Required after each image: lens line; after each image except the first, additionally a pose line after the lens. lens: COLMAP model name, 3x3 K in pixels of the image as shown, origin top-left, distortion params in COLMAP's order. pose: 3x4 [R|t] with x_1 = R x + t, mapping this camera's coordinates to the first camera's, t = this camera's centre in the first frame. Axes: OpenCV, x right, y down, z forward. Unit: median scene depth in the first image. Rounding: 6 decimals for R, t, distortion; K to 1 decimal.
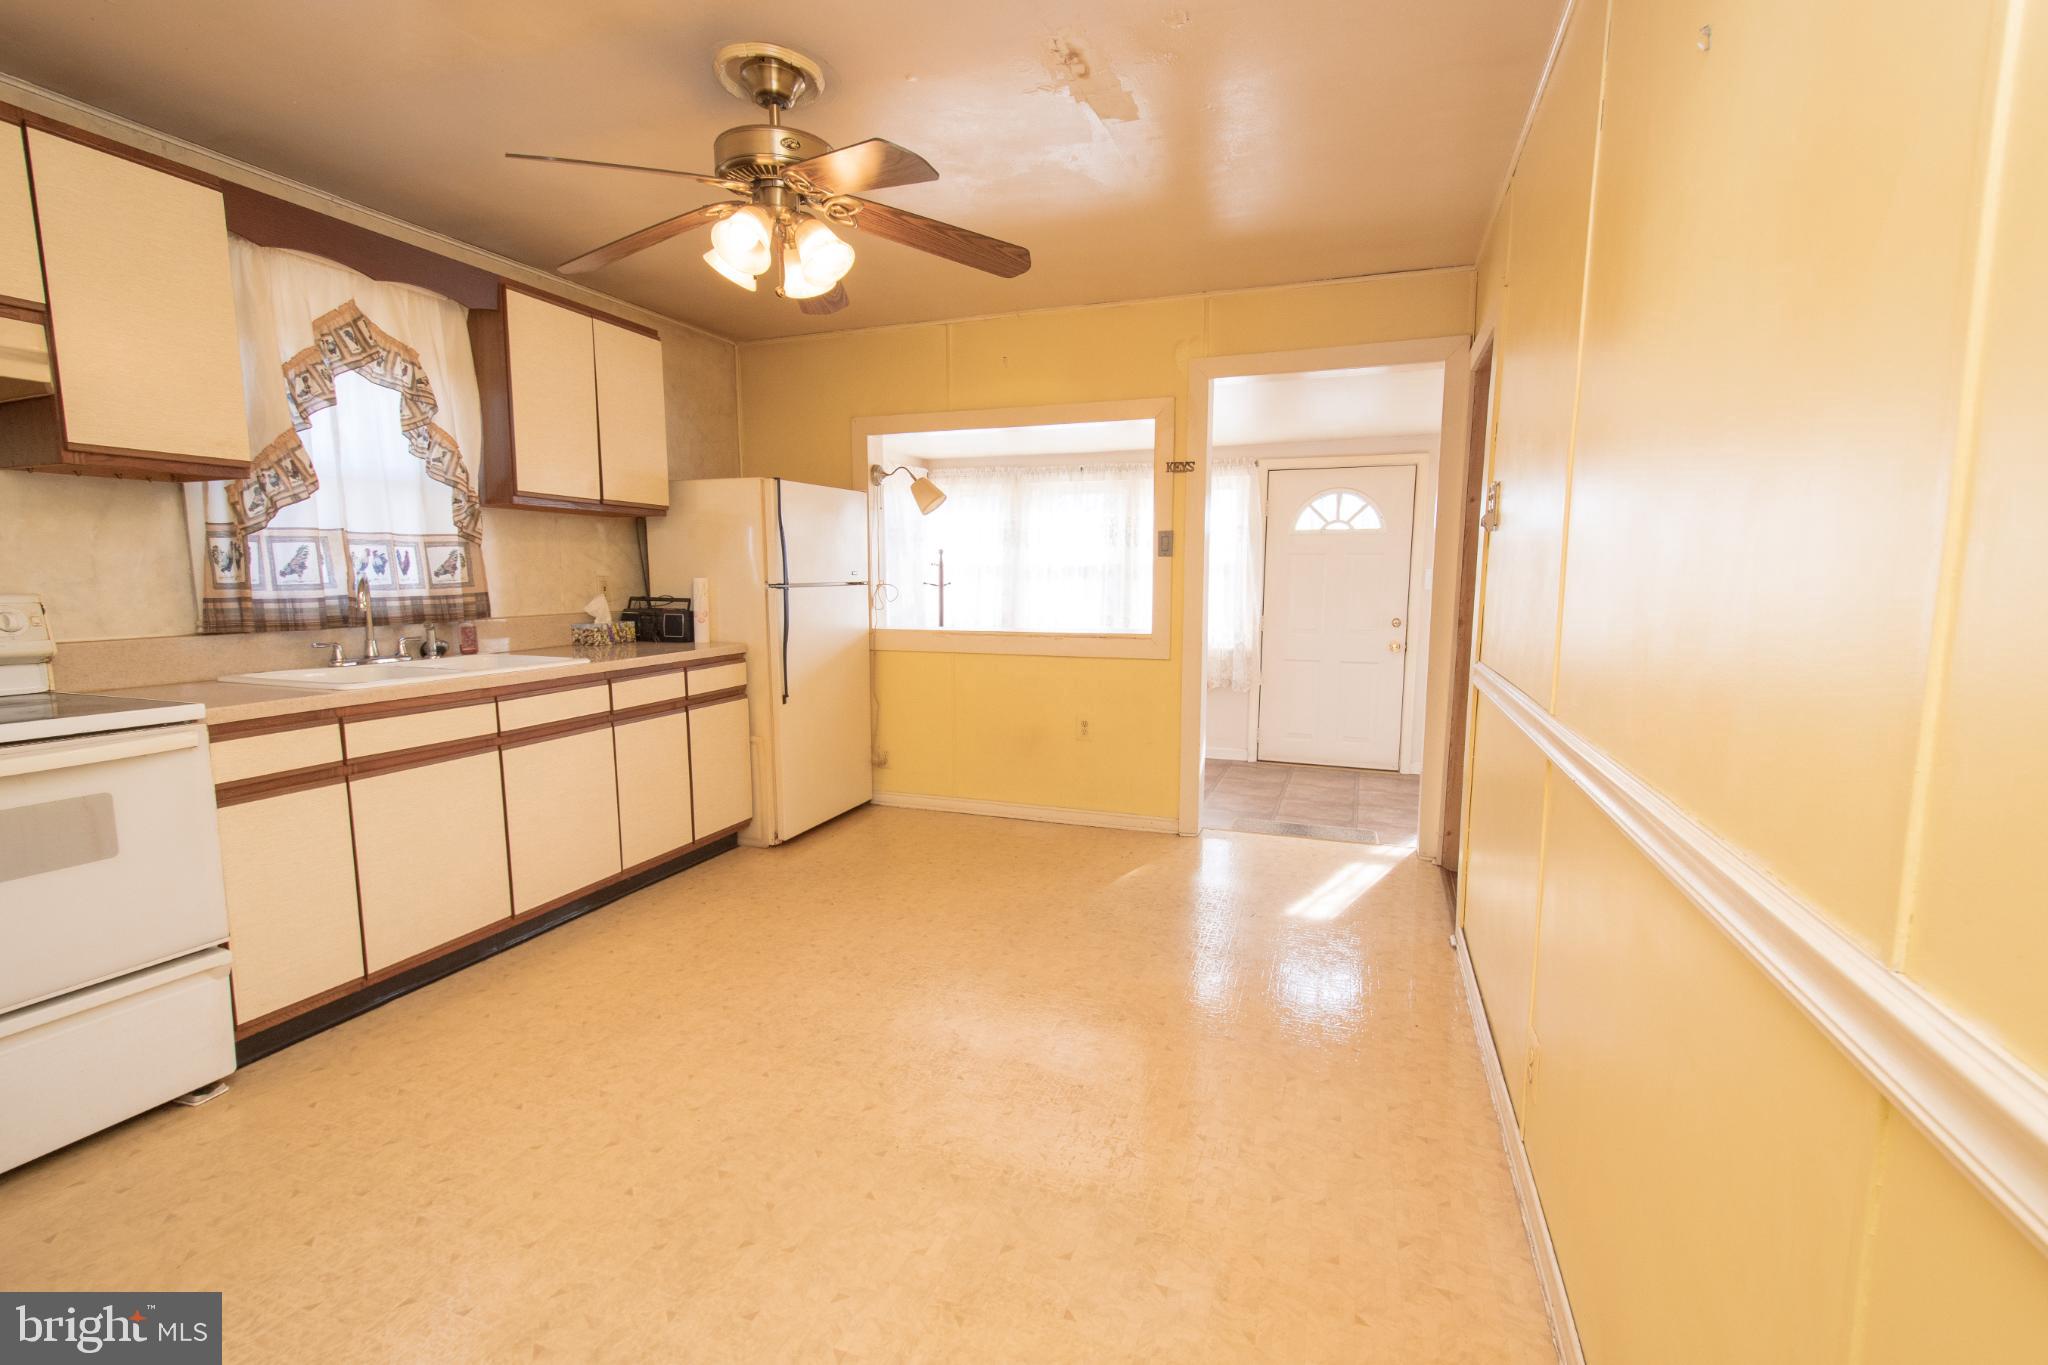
lens RADIAL K [[923.3, 0, 1025.4], [0, 923.3, 692.1], [0, 0, 1]] dist [0.021998, -0.001554]
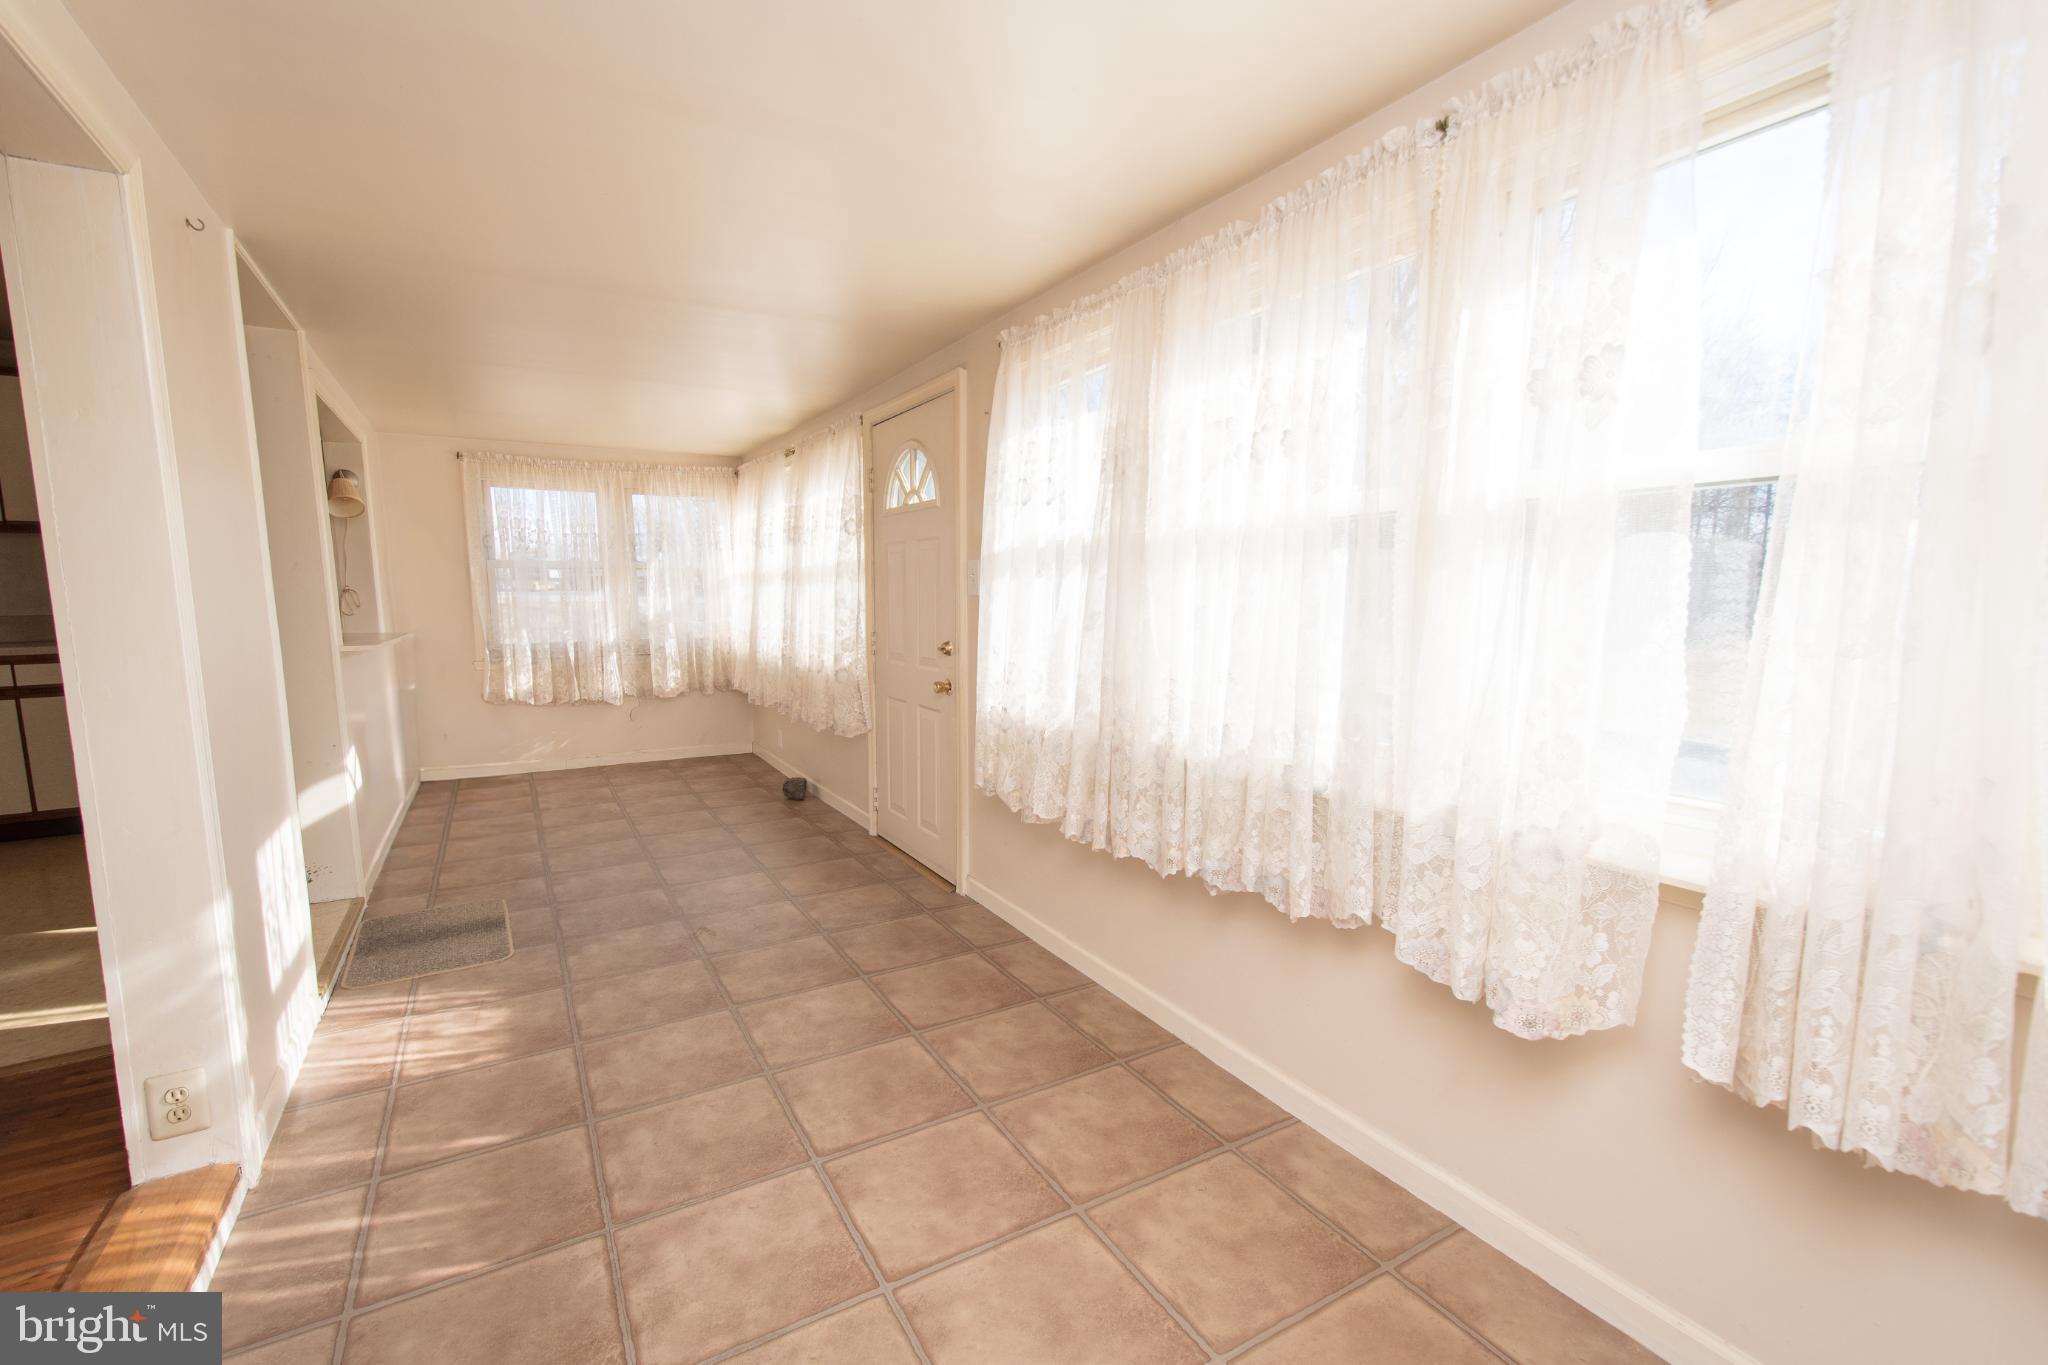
lens RADIAL K [[897.0, 0, 1016.3], [0, 897.0, 690.6], [0, 0, 1]] dist [0.018709, -0.007584]
pose [[0.770359, 0.067896, -0.633986, 1.212989], [-0.077868, 0.996890, 0.012143, -0.084603], [0.632838, 0.040013, 0.773250, 0.831356]]
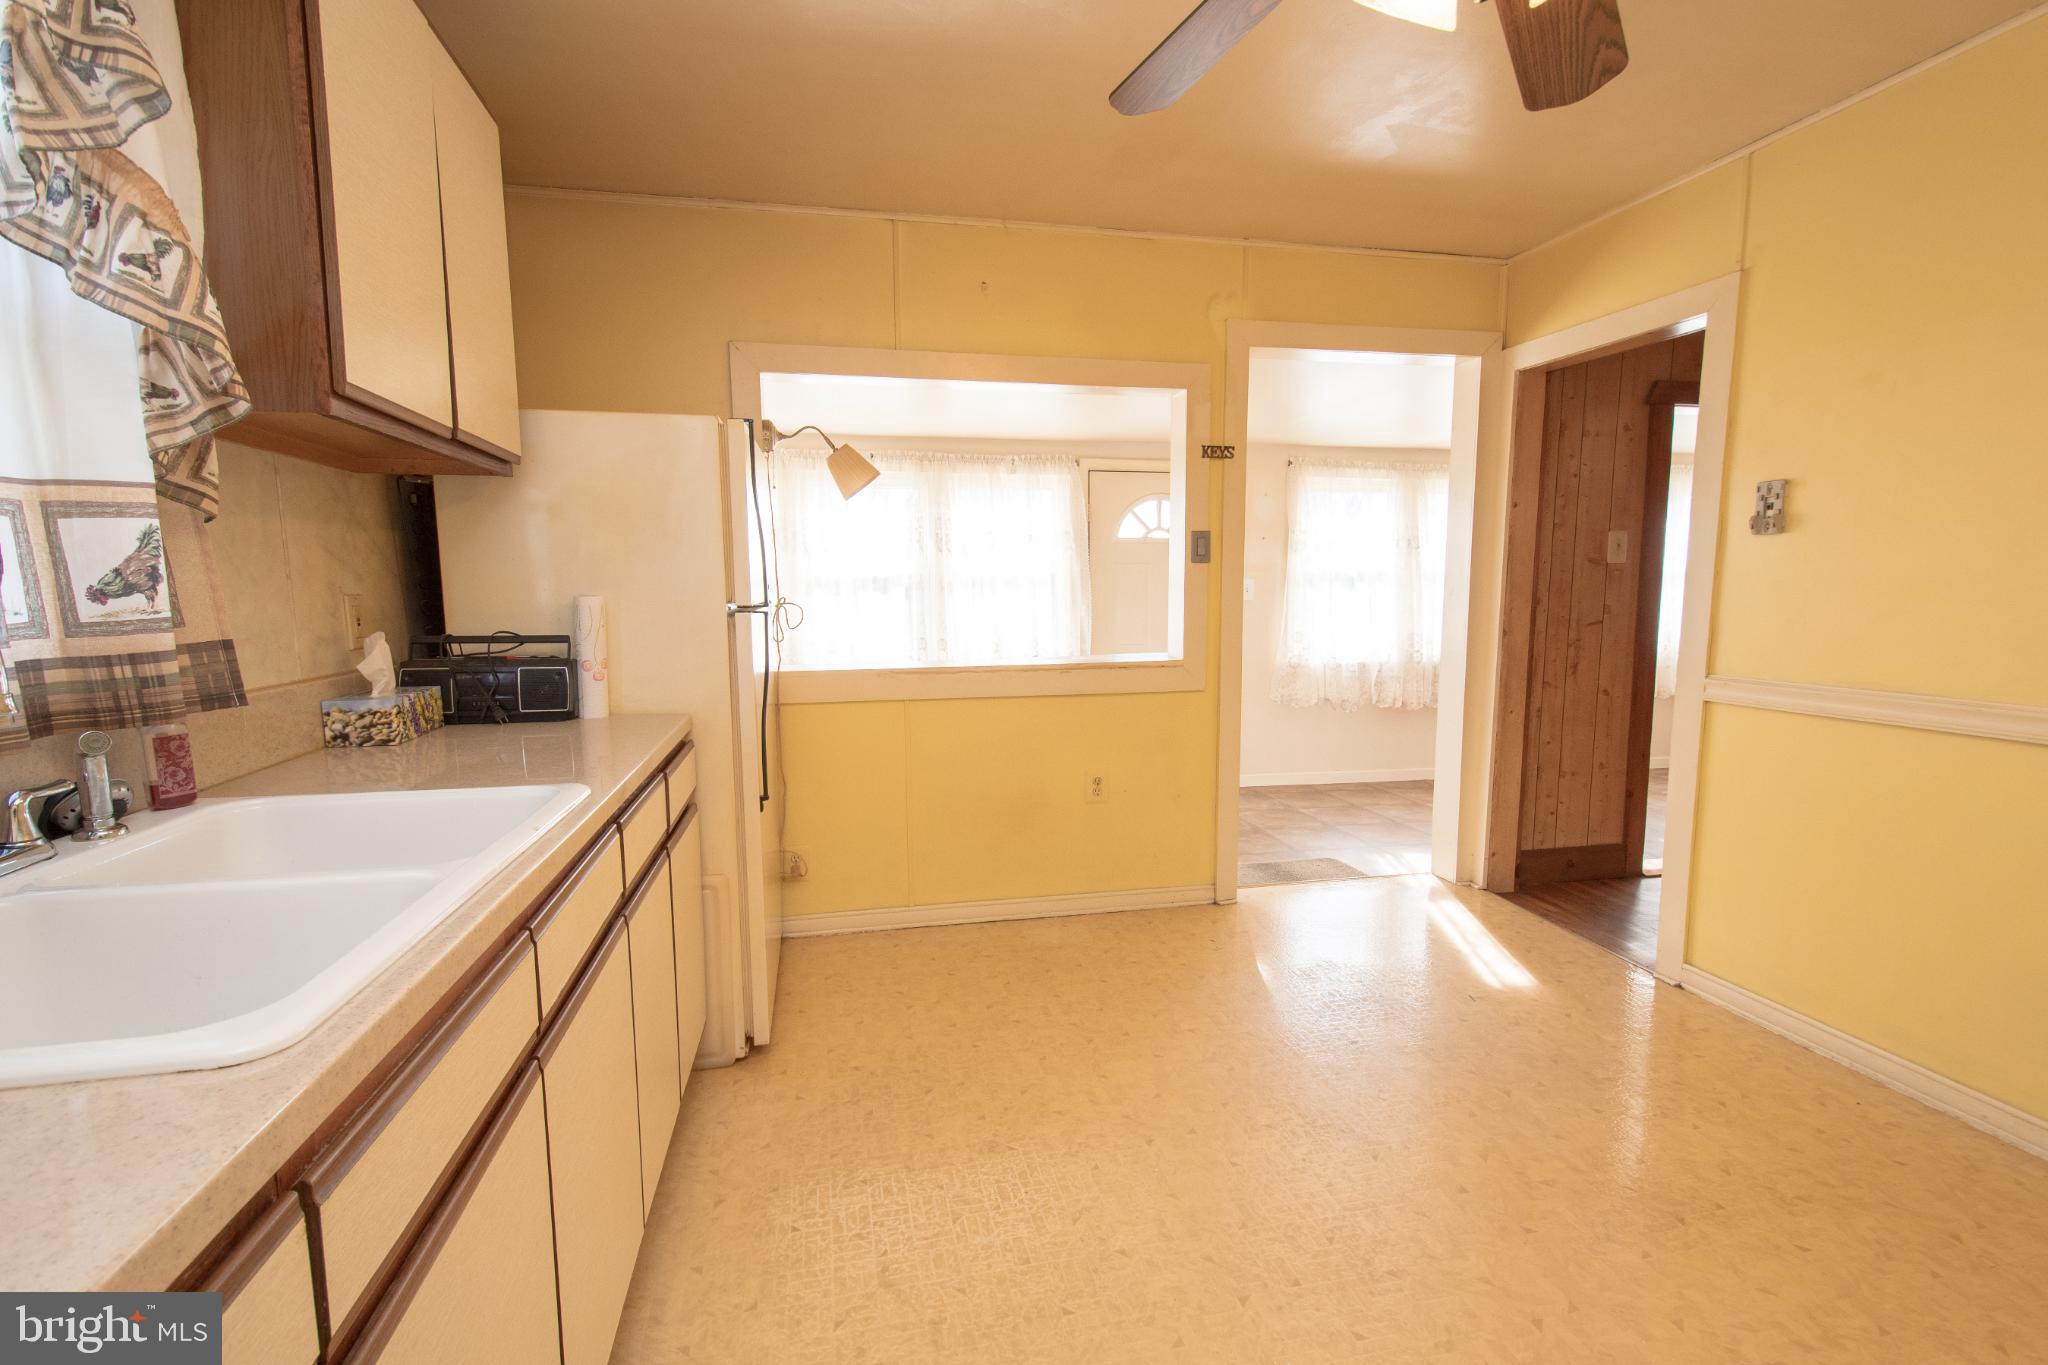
lens RADIAL K [[923.3, 0, 1025.4], [0, 923.3, 692.1], [0, 0, 1]] dist [0.021998, -0.001554]
pose [[0.848623, -0.066574, 0.524792, -0.421038], [0.073813, 0.997246, 0.007149, -0.053830], [-0.523823, 0.032670, 0.851200, 0.415451]]
